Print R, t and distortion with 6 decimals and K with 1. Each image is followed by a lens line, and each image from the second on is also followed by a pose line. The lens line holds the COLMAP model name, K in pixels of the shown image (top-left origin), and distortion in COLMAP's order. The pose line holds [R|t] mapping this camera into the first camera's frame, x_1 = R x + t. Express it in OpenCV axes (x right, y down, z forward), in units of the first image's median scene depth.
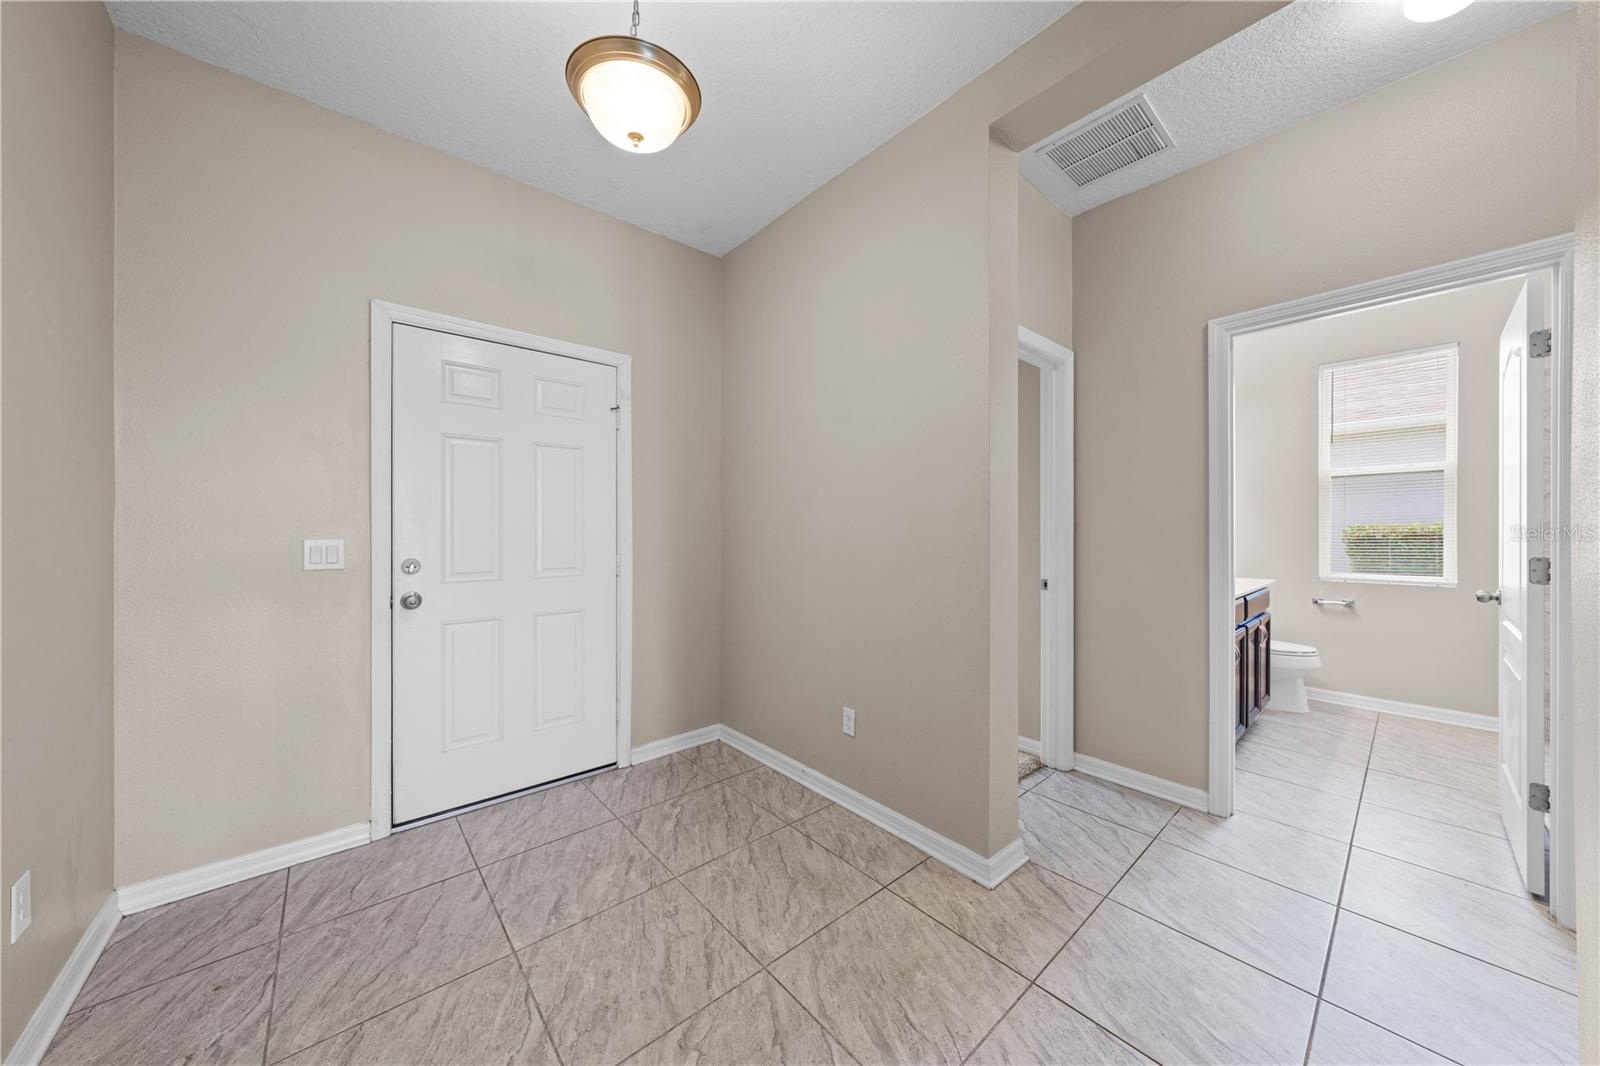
lens RADIAL K [[526.6, 0, 800.0], [0, 526.6, 533.0], [0, 0, 1]] dist [-0.011331, 0.000081]
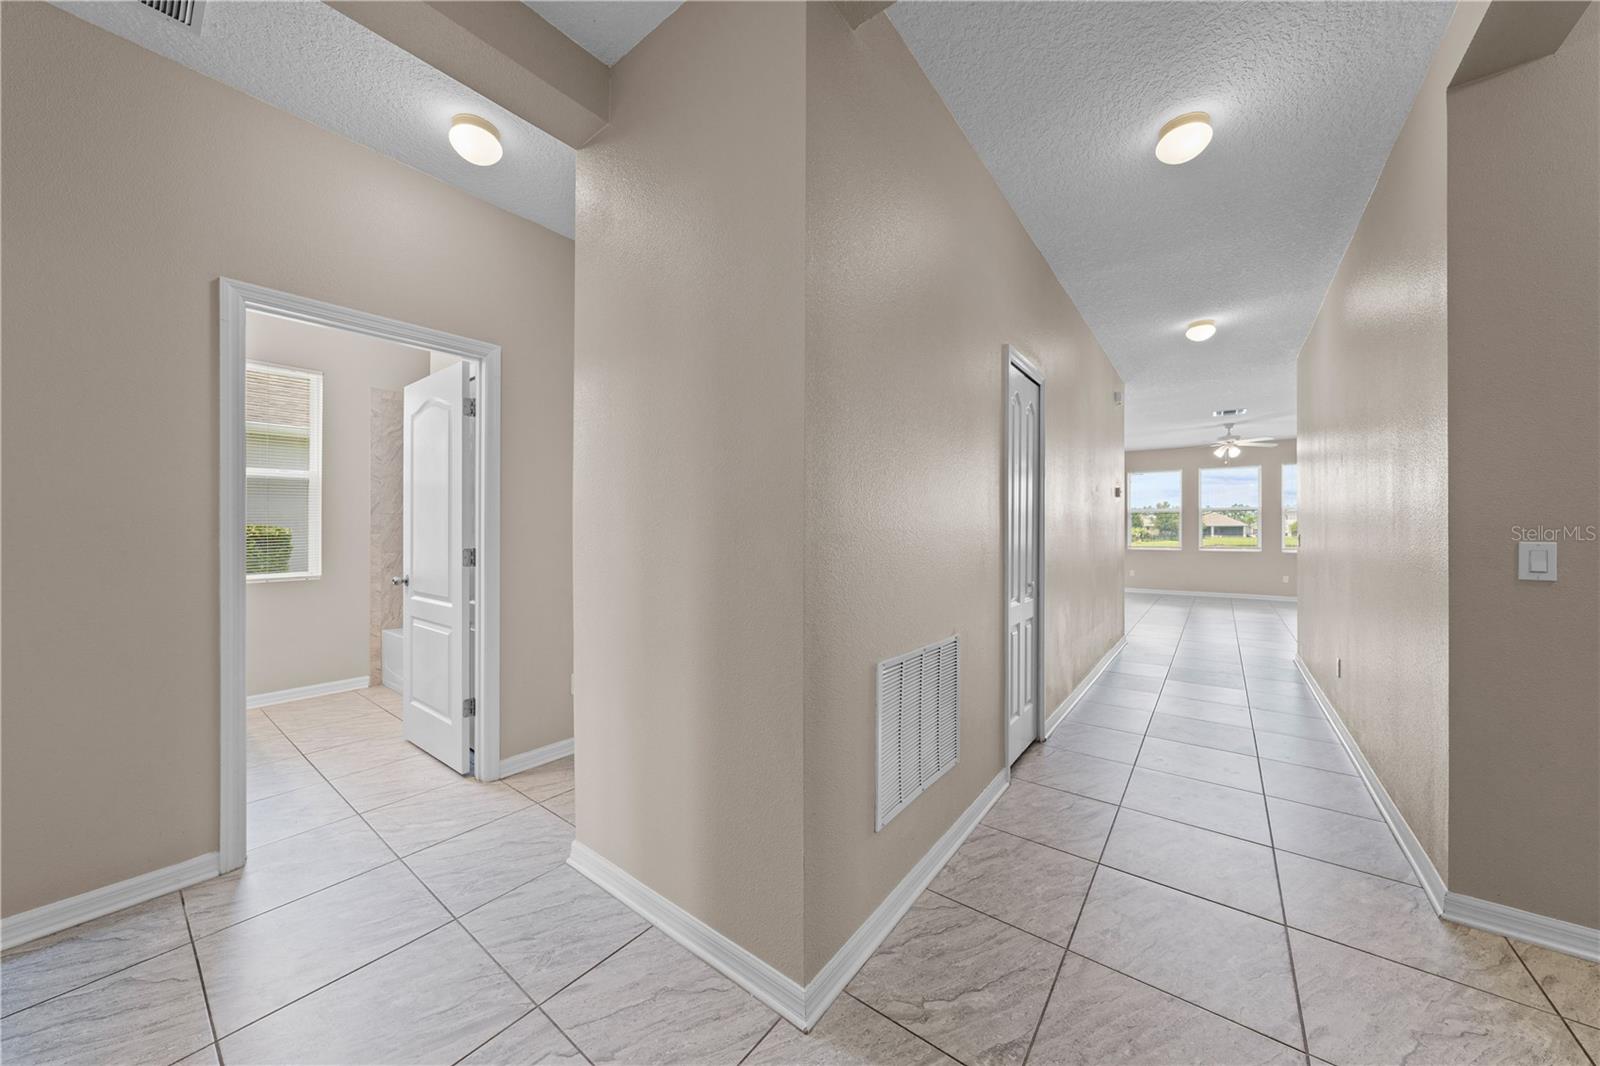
lens RADIAL K [[555.4, 0, 783.9], [0, 555.4, 528.8], [0, 0, 1]] dist [0.011531, -0.000036]
pose [[-0.183916, 0.002291, 0.982939, -0.261824], [0.003032, 0.999994, -0.001763, -0.003491], [-0.982937, 0.002656, -0.183922, 0.298954]]
